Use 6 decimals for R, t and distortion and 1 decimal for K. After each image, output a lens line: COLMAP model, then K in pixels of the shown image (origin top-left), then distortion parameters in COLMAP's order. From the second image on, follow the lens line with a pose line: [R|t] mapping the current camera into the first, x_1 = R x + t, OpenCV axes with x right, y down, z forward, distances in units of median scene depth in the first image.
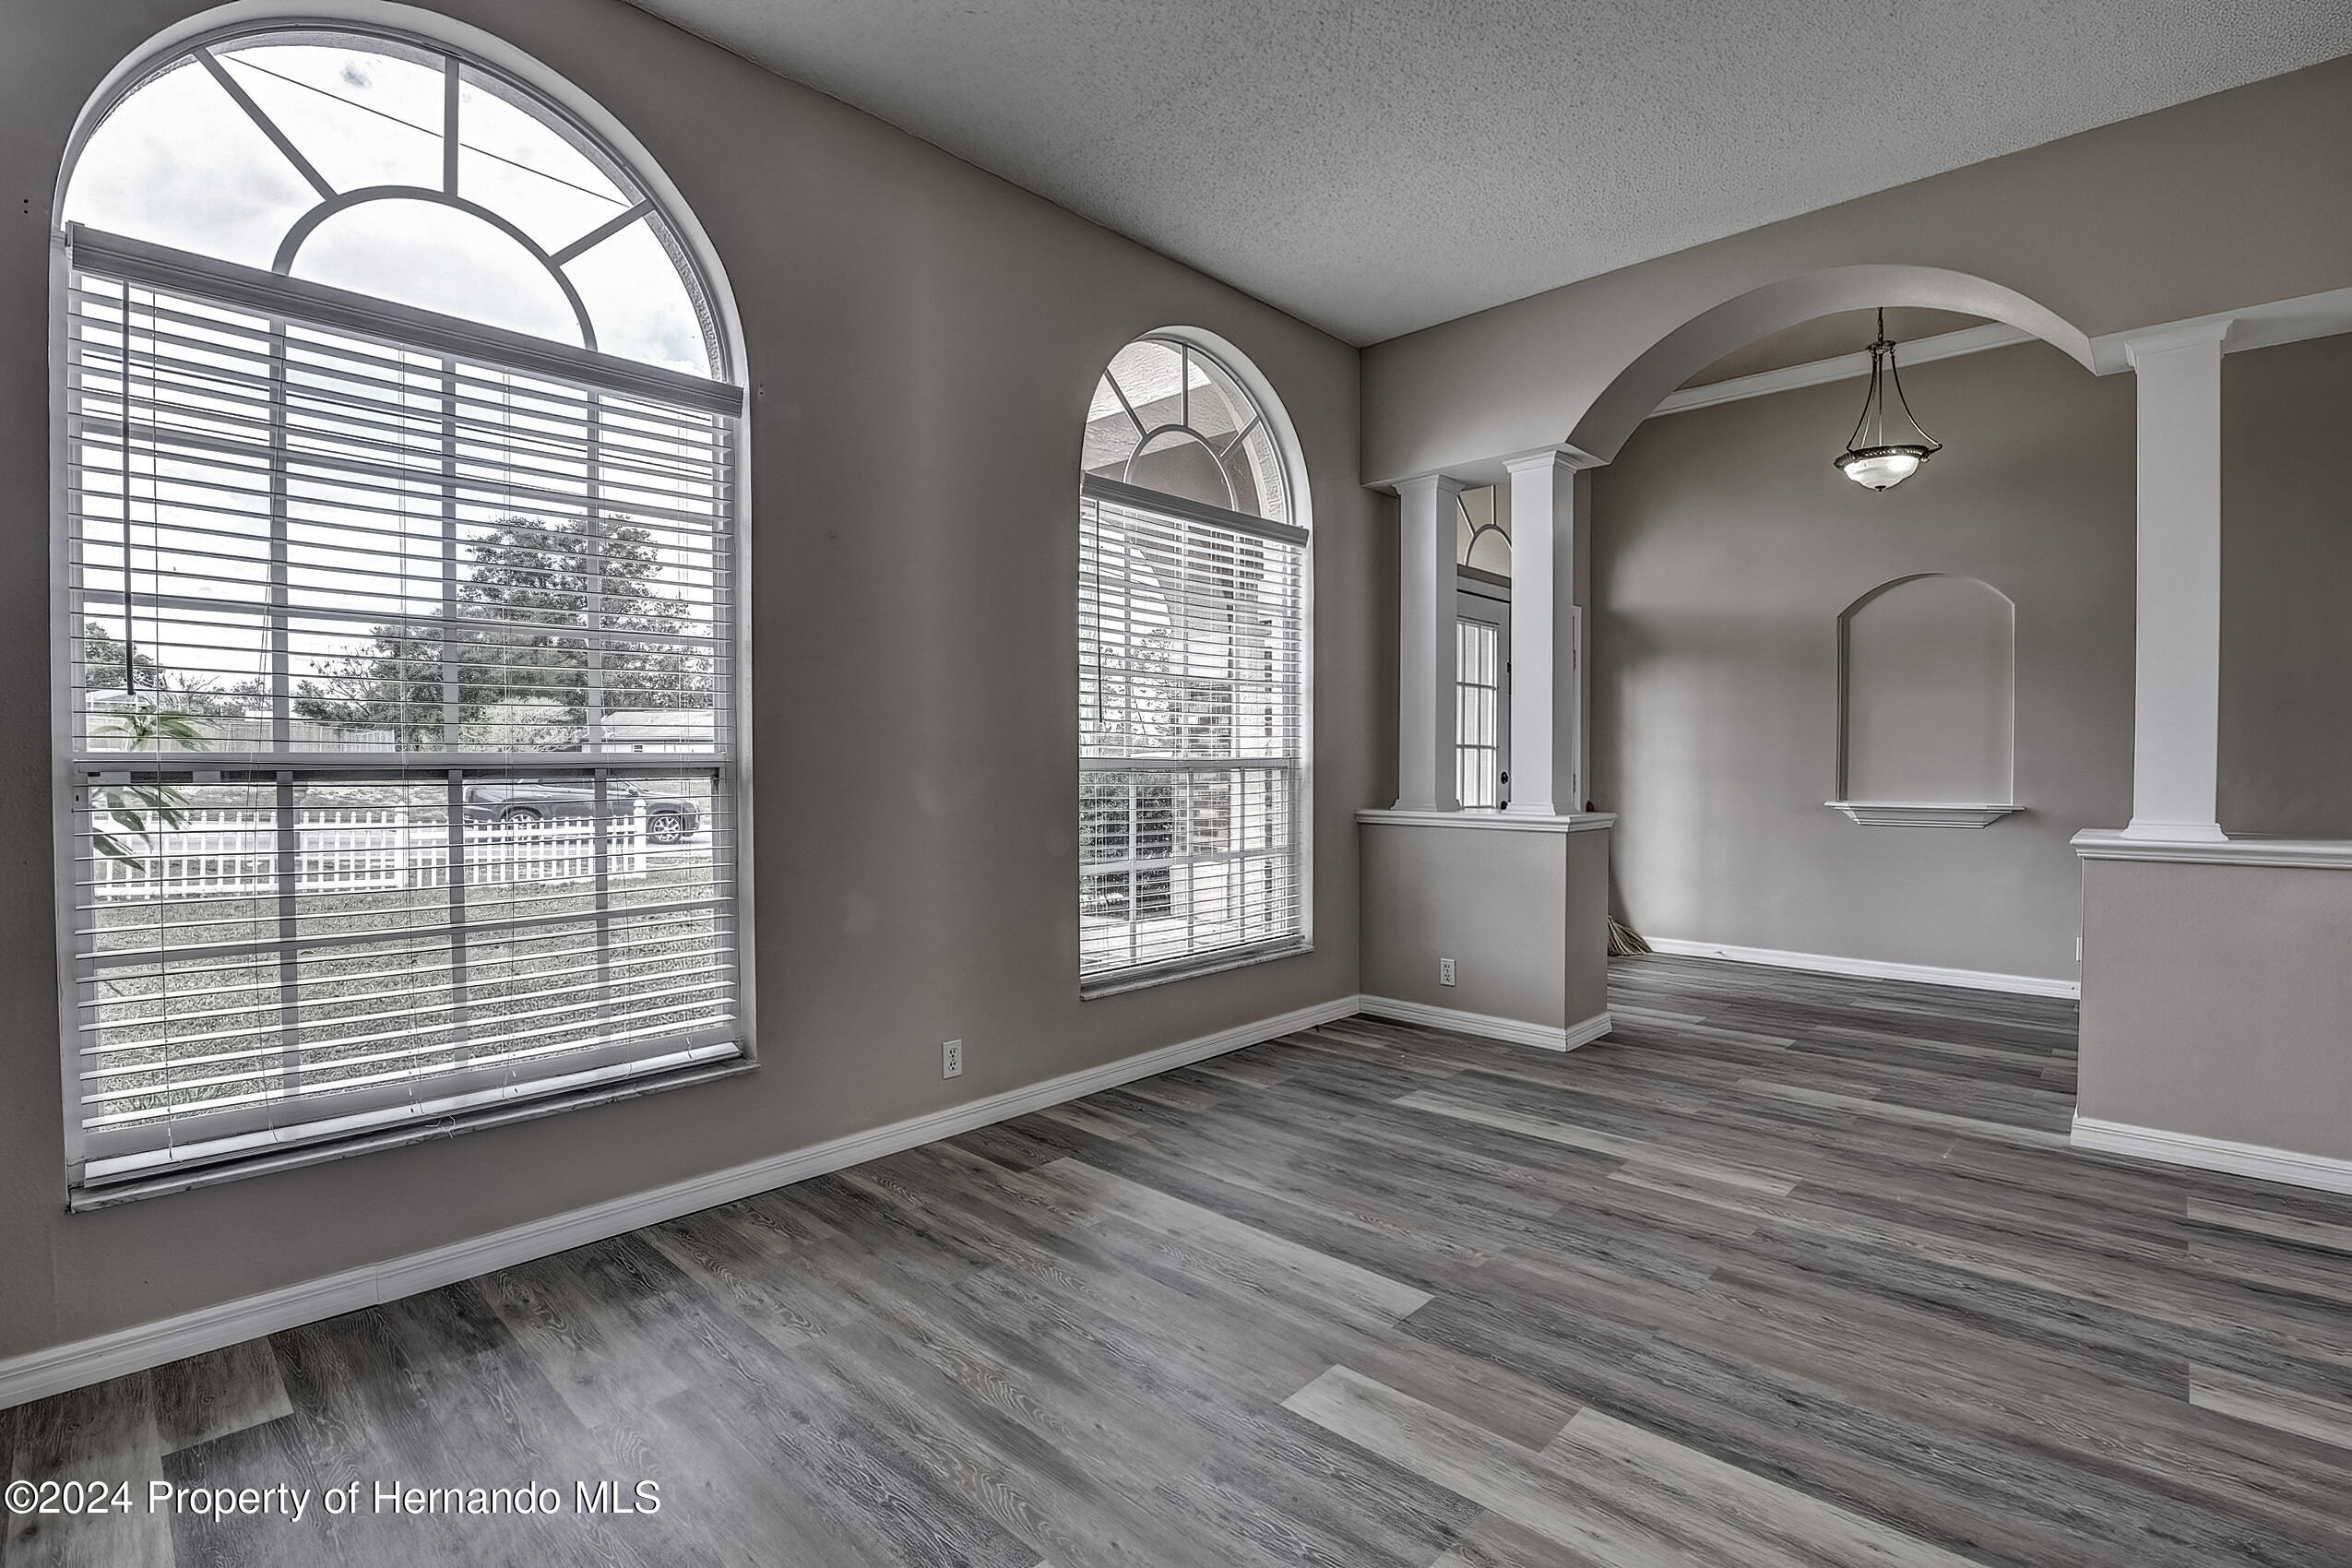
lens RADIAL K [[1073.0, 0, 1194.5], [0, 1073.0, 784.9], [0, 0, 1]] dist [-0.031514, 0.001645]
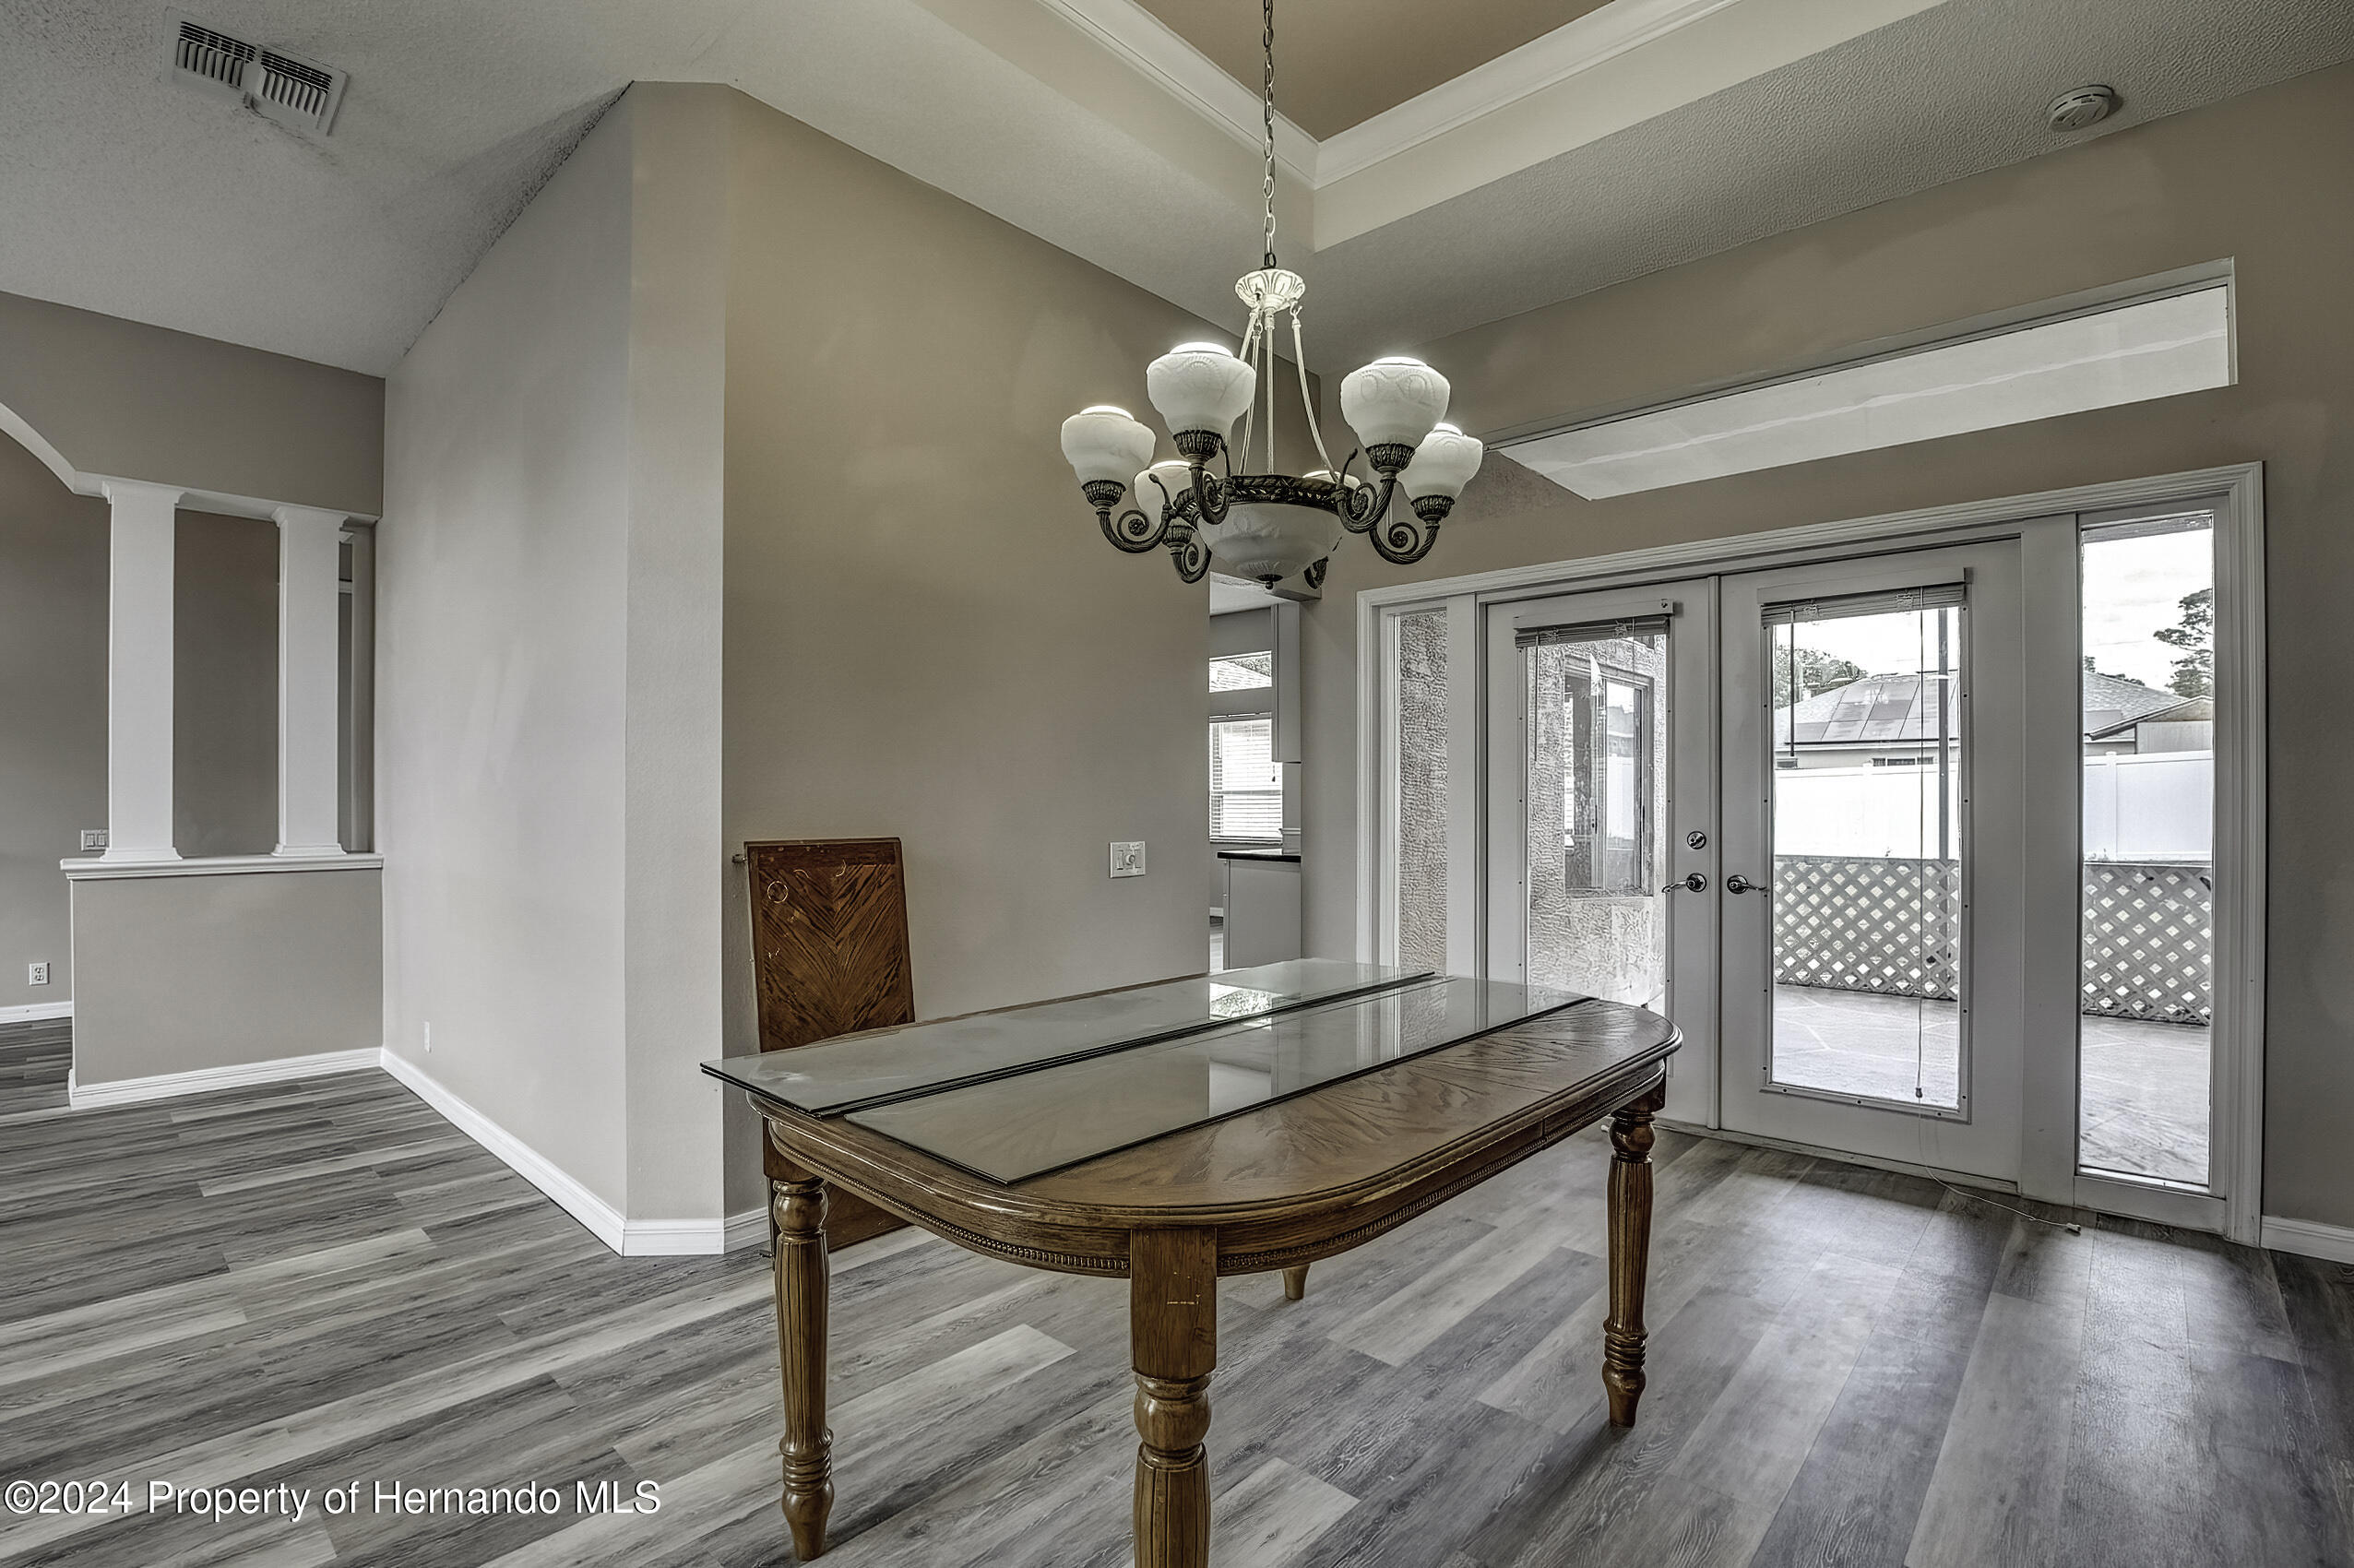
lens RADIAL K [[1069.0, 0, 1176.2], [0, 1069.0, 789.7], [0, 0, 1]] dist [-0.028062, 0.000738]
pose [[-0.010267, 0.005863, 0.999930, -0.463731], [0.023820, 0.999700, -0.005617, -0.000902], [-0.999664, 0.023761, -0.010404, -0.356177]]
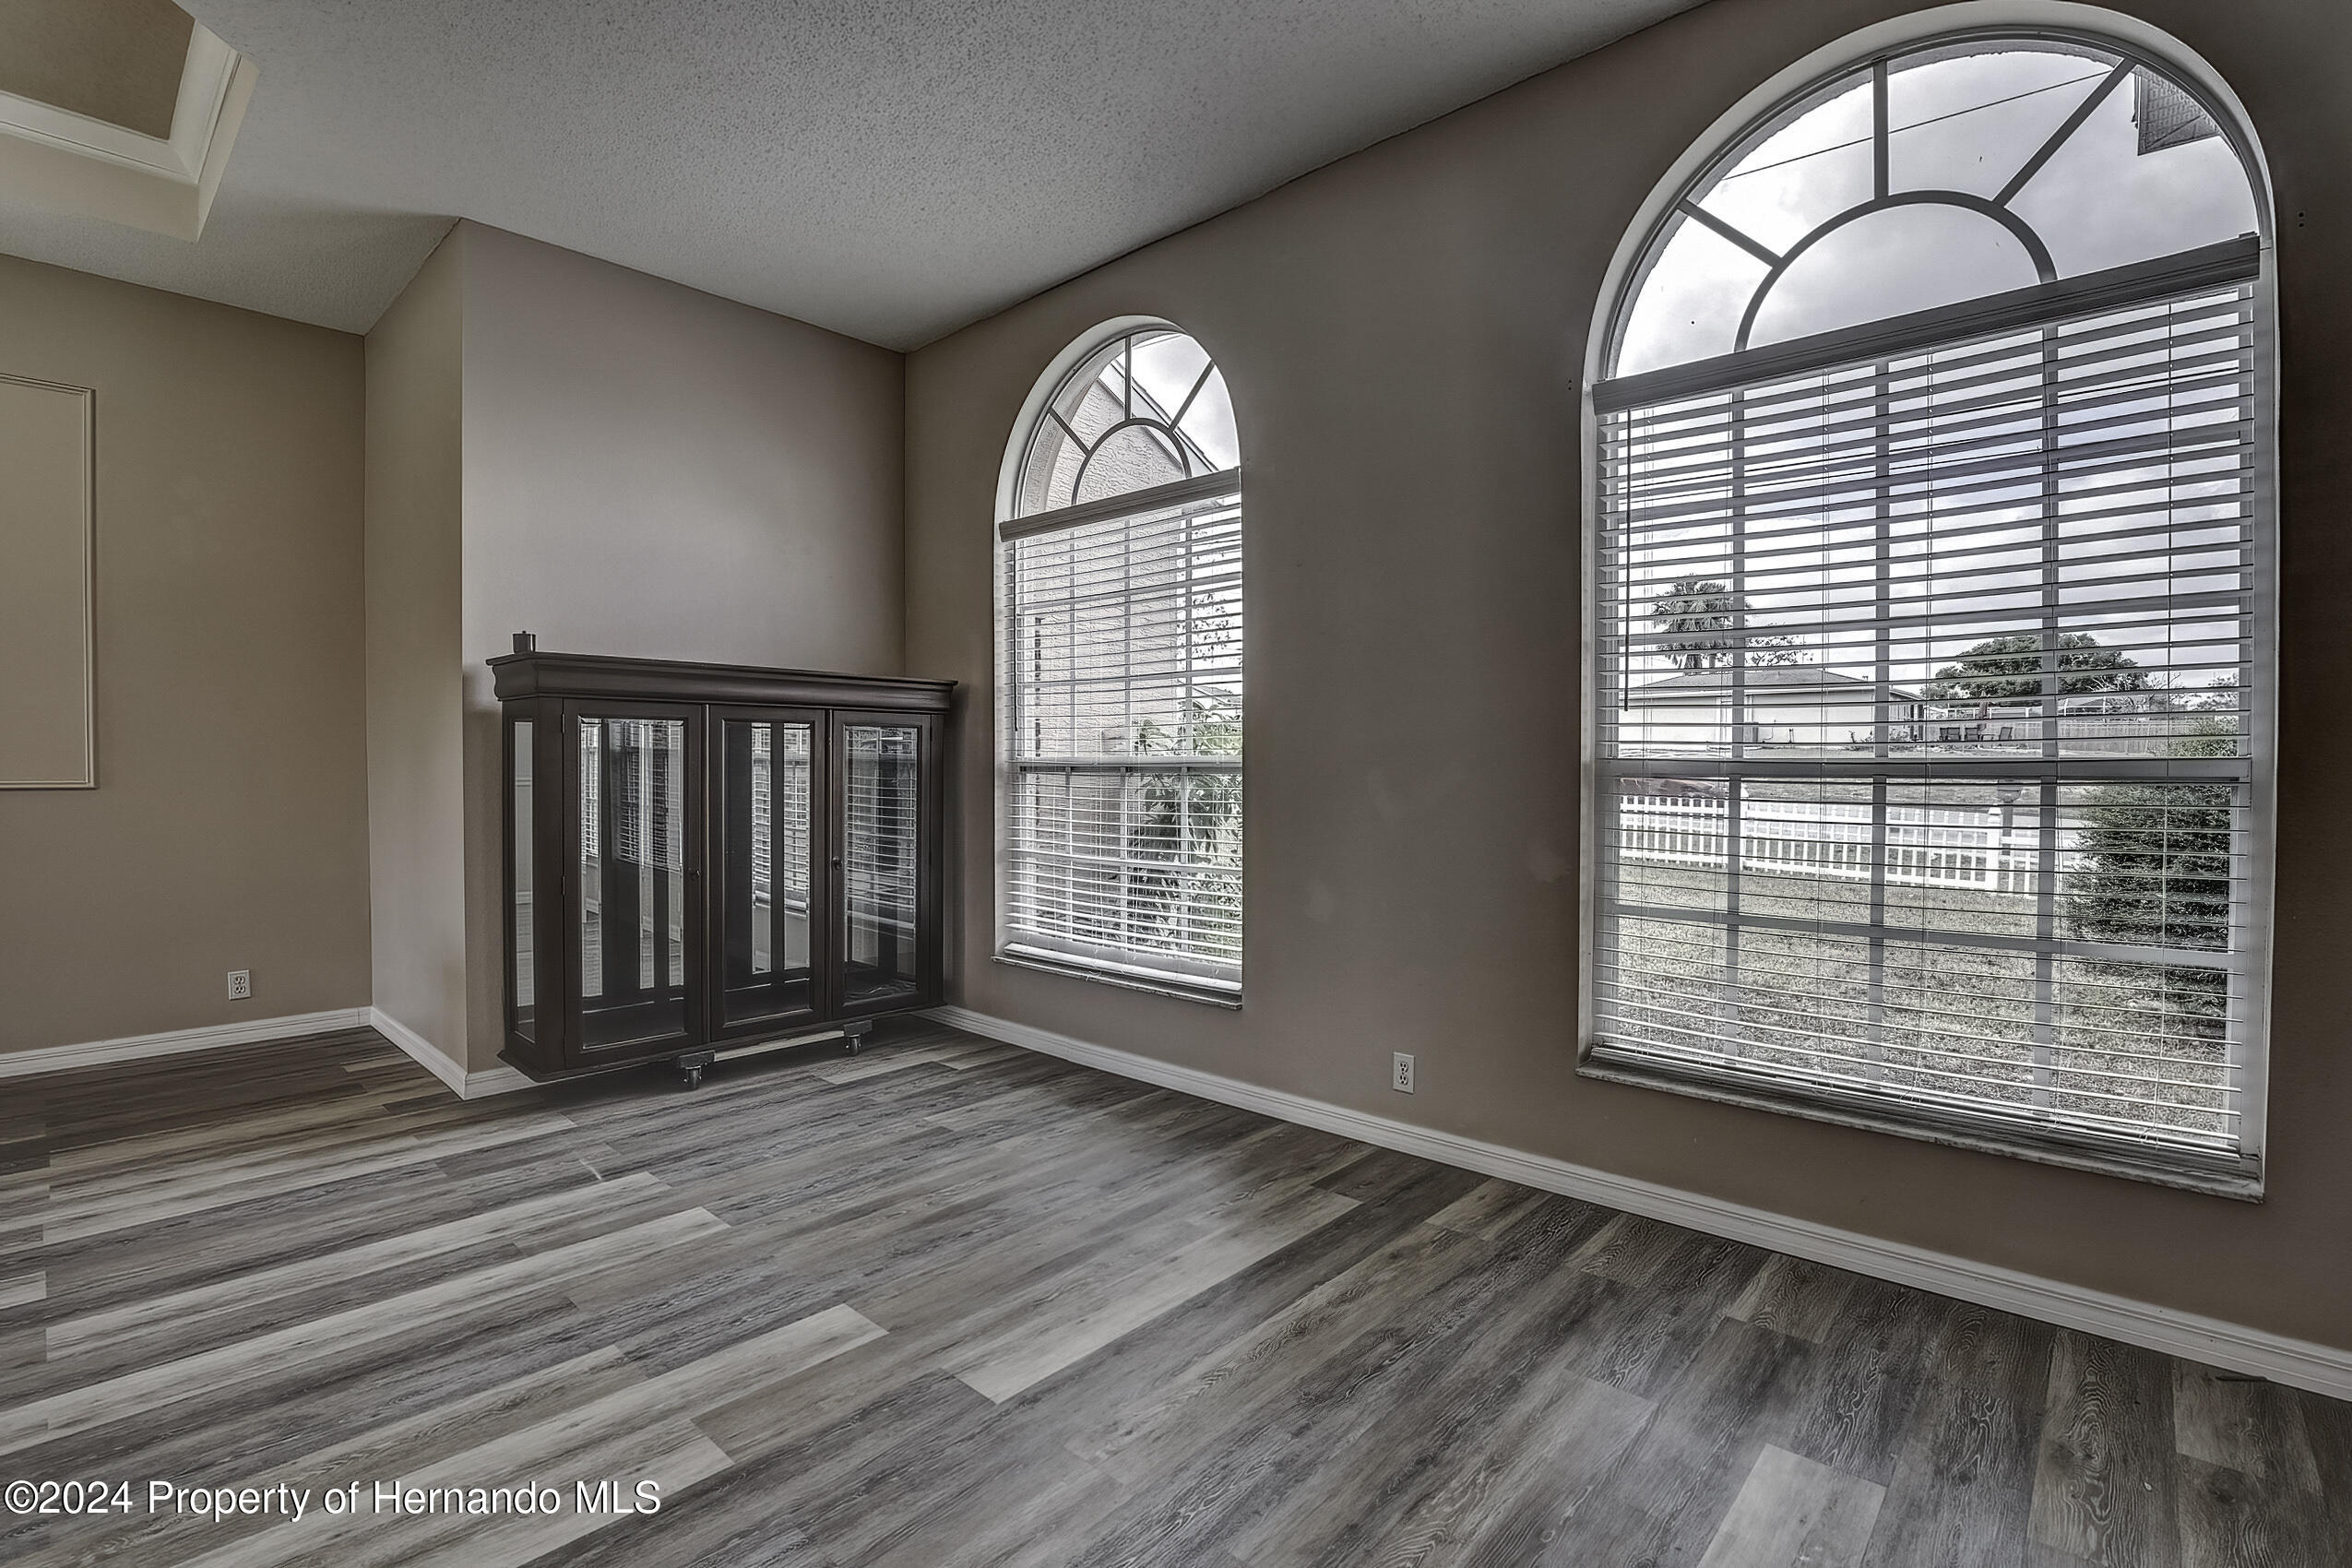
lens RADIAL K [[1080.9, 0, 1176.0], [0, 1080.9, 784.0], [0, 0, 1]] dist [-0.037229, 0.004478]
pose [[0.013313, 0.022792, -0.999652, 0.861138], [-0.022932, 0.999484, 0.022483, -0.024315], [0.999648, 0.022624, 0.013829, 0.909576]]
